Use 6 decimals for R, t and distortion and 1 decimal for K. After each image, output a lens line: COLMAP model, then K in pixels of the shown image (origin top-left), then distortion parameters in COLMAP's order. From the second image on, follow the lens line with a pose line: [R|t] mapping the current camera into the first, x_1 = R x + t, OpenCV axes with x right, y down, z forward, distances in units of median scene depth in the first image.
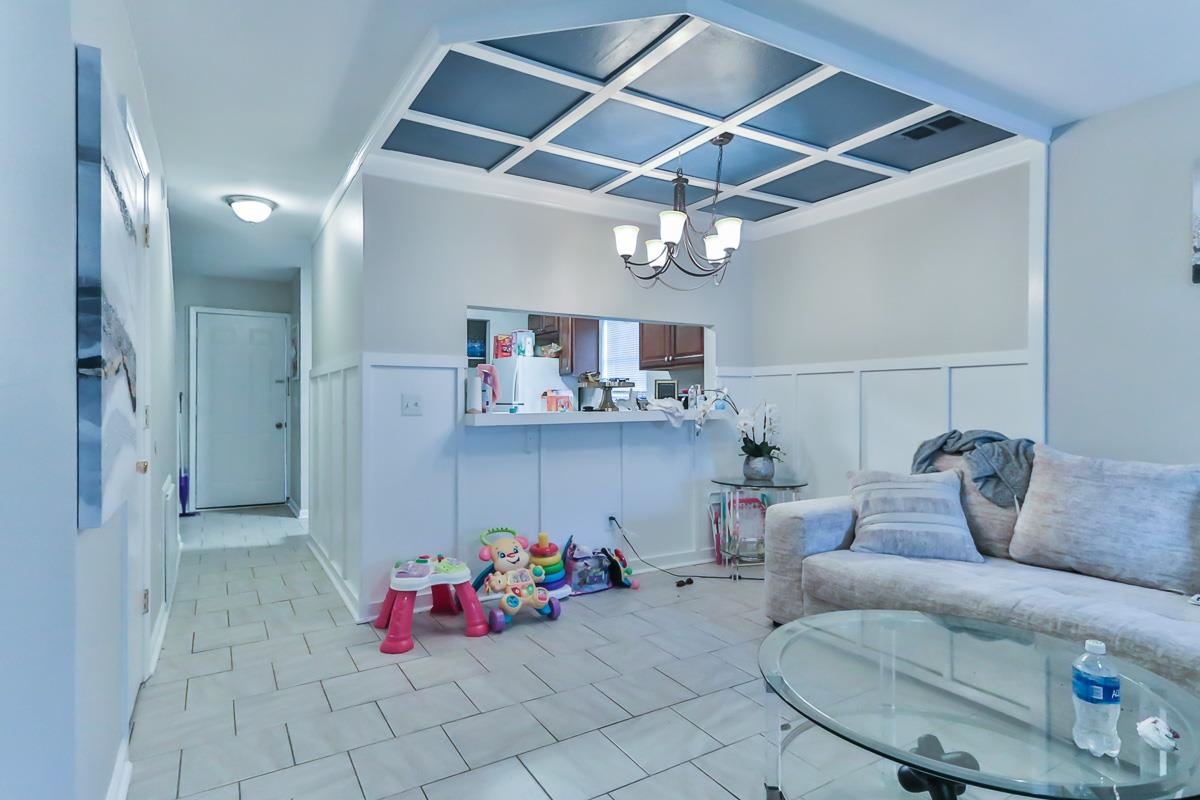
lens RADIAL K [[629.2, 0, 602.1], [0, 629.2, 397.7], [0, 0, 1]] dist [0.002682, 0.000839]
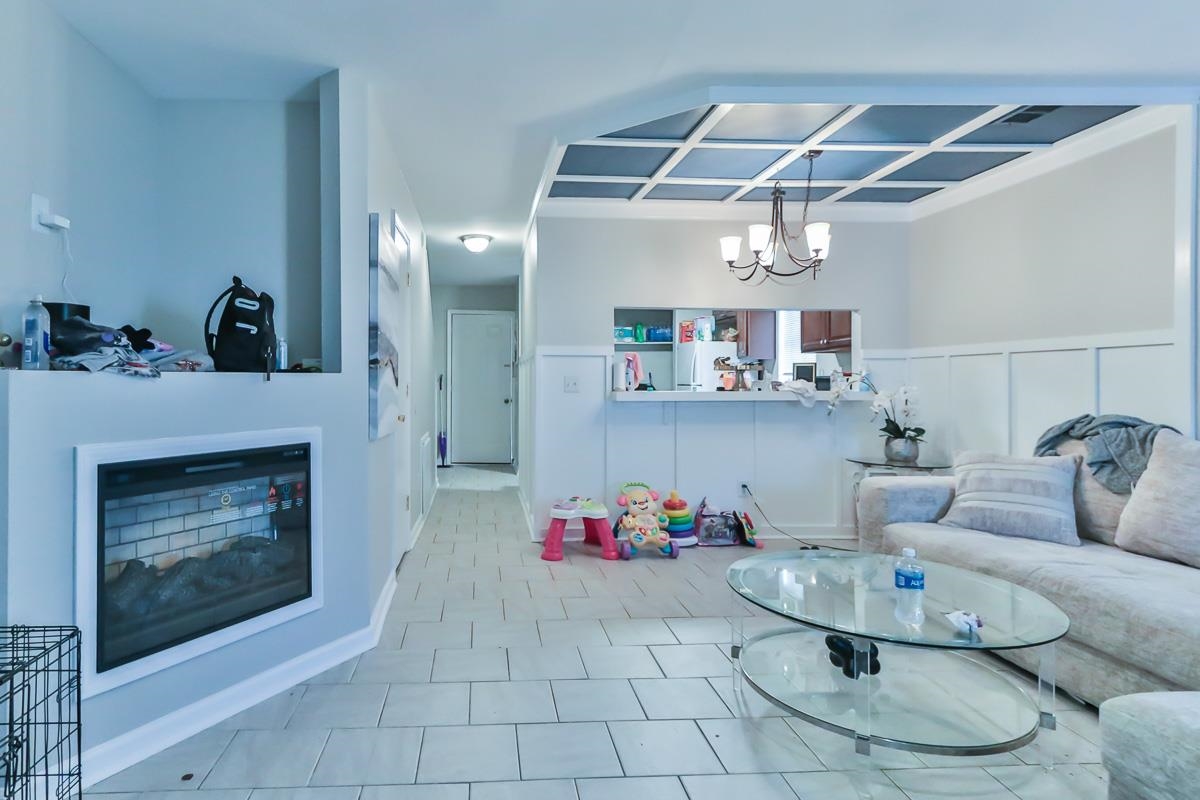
lens RADIAL K [[621.5, 0, 500.3], [0, 621.5, 376.2], [0, 0, 1]] dist [0.001921, 0.000903]
pose [[0.872637, 0.000740, -0.488369, 0.225535], [-0.003091, 0.999987, -0.004008, 0.000181], [0.488360, 0.005007, 0.872628, -0.239435]]
